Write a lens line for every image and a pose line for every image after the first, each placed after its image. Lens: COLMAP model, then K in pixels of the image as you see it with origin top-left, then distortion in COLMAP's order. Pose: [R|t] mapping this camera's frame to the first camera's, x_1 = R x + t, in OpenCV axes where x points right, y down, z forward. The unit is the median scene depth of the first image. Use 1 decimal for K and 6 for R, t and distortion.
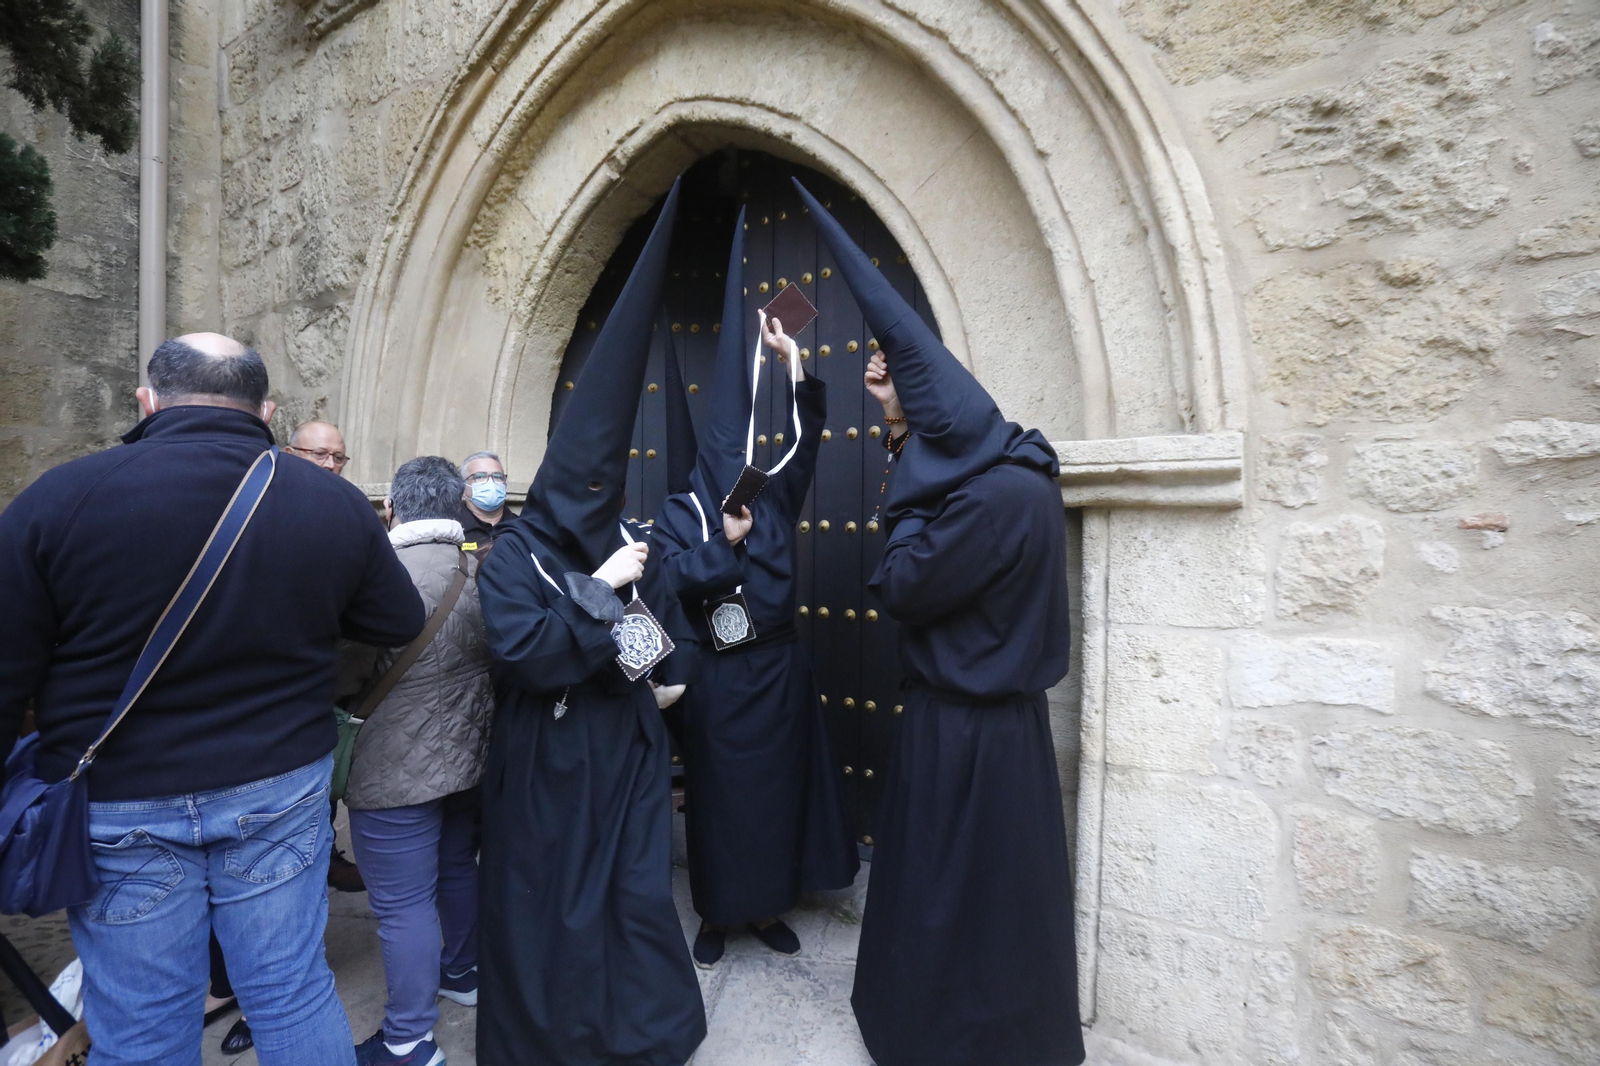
lens RADIAL K [[737.1, 0, 802.2], [0, 737.1, 561.3], [0, 0, 1]] dist [-0.067380, 0.022801]
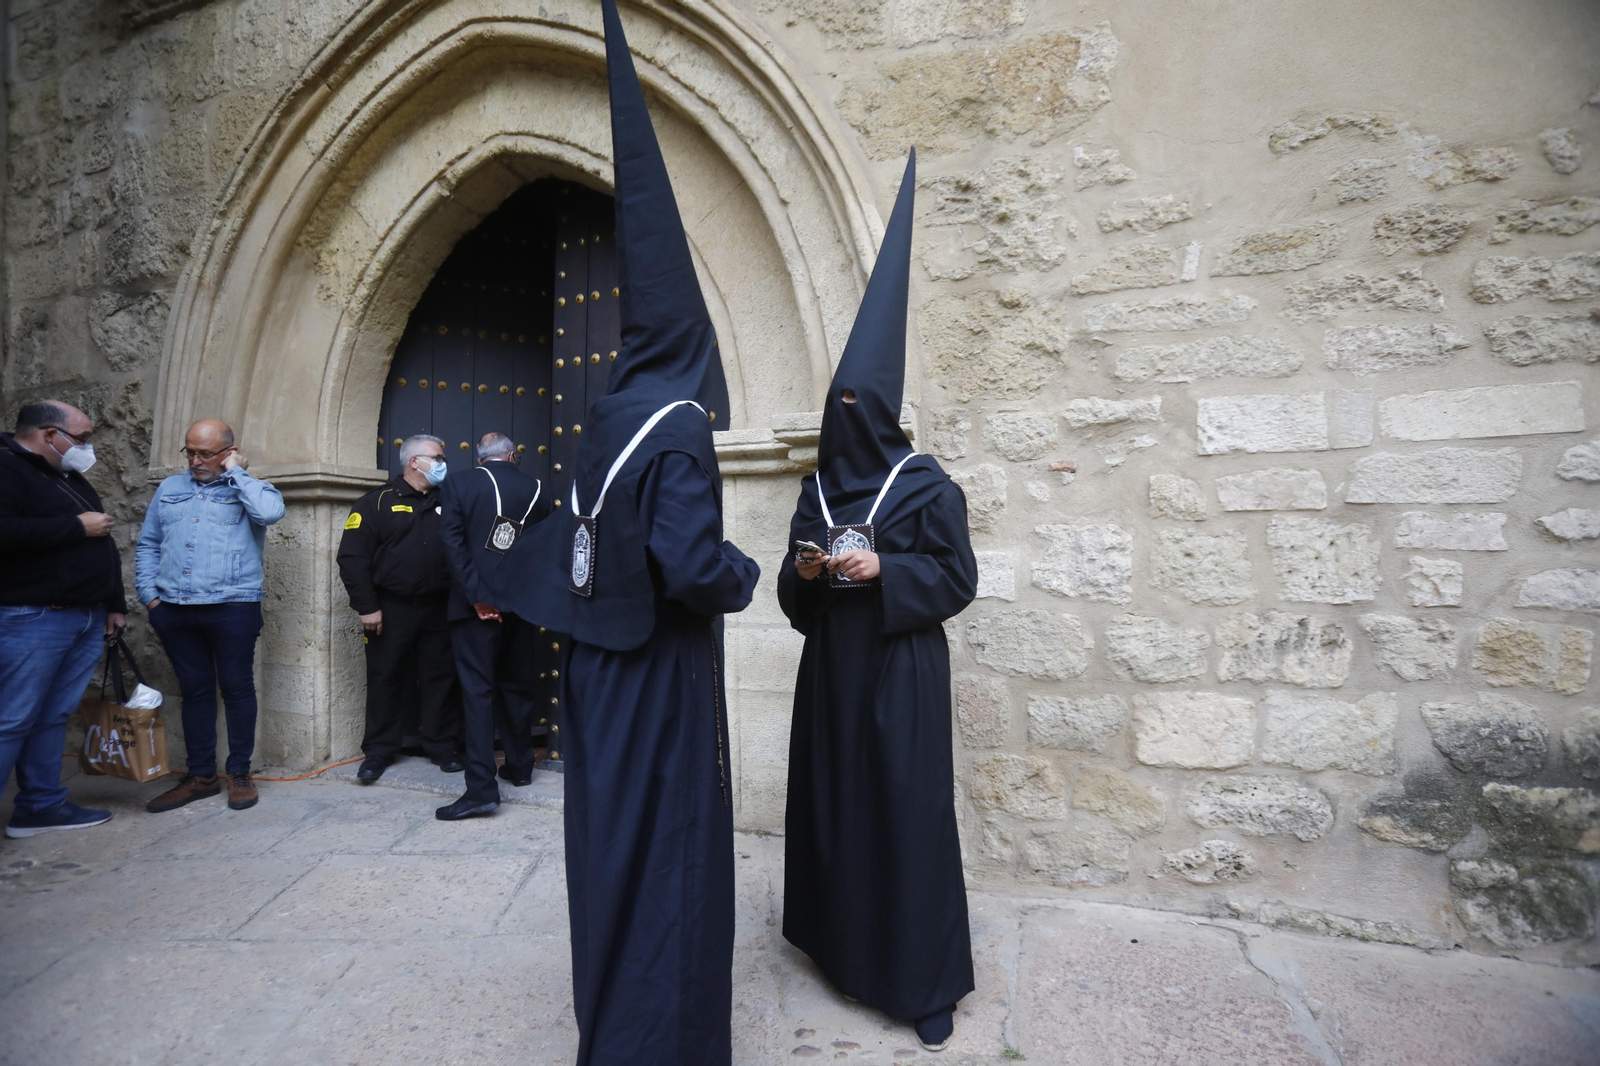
lens RADIAL K [[737.1, 0, 810.0], [0, 737.1, 561.7], [0, 0, 1]] dist [-0.067380, 0.022801]
pose [[0.978624, -0.006404, 0.205556, 0.088506], [0.015273, 0.999018, -0.041586, 0.133615], [-0.205088, 0.043837, 0.977761, -0.254242]]
